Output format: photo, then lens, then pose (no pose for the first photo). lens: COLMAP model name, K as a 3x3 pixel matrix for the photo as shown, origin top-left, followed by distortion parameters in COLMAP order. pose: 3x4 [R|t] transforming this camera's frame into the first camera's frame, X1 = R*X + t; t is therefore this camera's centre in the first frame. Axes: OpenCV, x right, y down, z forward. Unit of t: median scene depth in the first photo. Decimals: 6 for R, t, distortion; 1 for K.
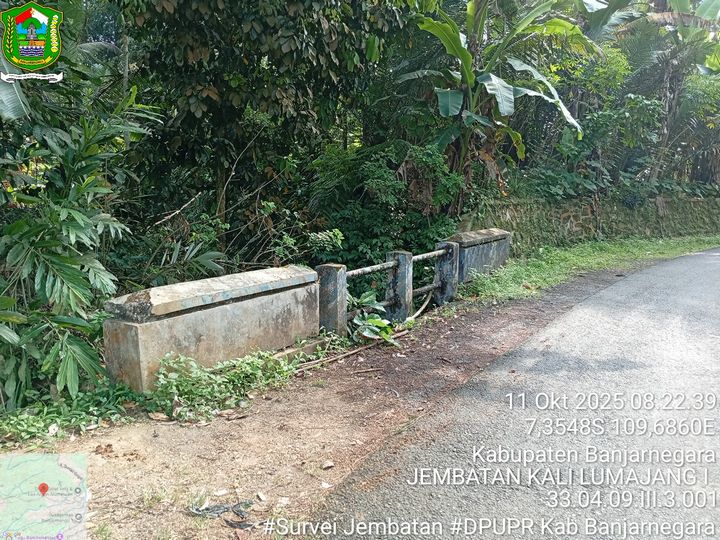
lens RADIAL K [[547.6, 0, 357.9], [0, 547.6, 271.9], [0, 0, 1]] dist [0.104004, -0.220338]
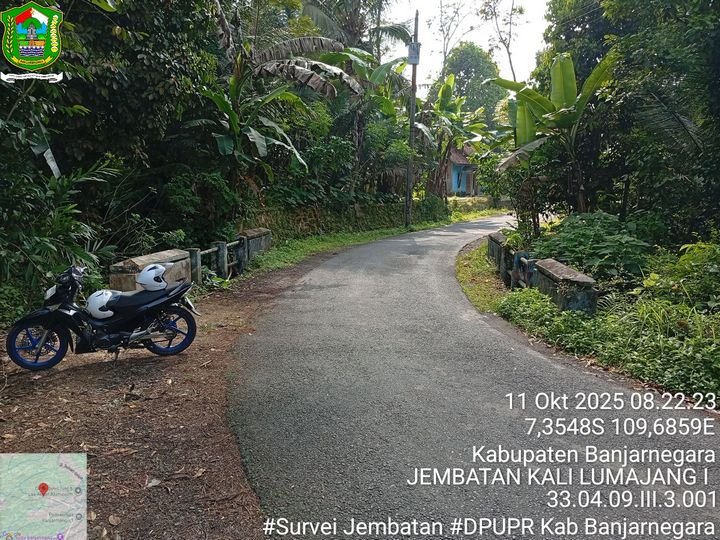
lens RADIAL K [[547.6, 0, 357.9], [0, 547.6, 271.9], [0, 0, 1]] dist [0.104004, -0.220338]
pose [[0.884291, -0.066106, 0.462234, -0.236593], [0.067961, 0.997608, 0.012658, 0.044879], [-0.461965, 0.020221, 0.886668, -0.503856]]
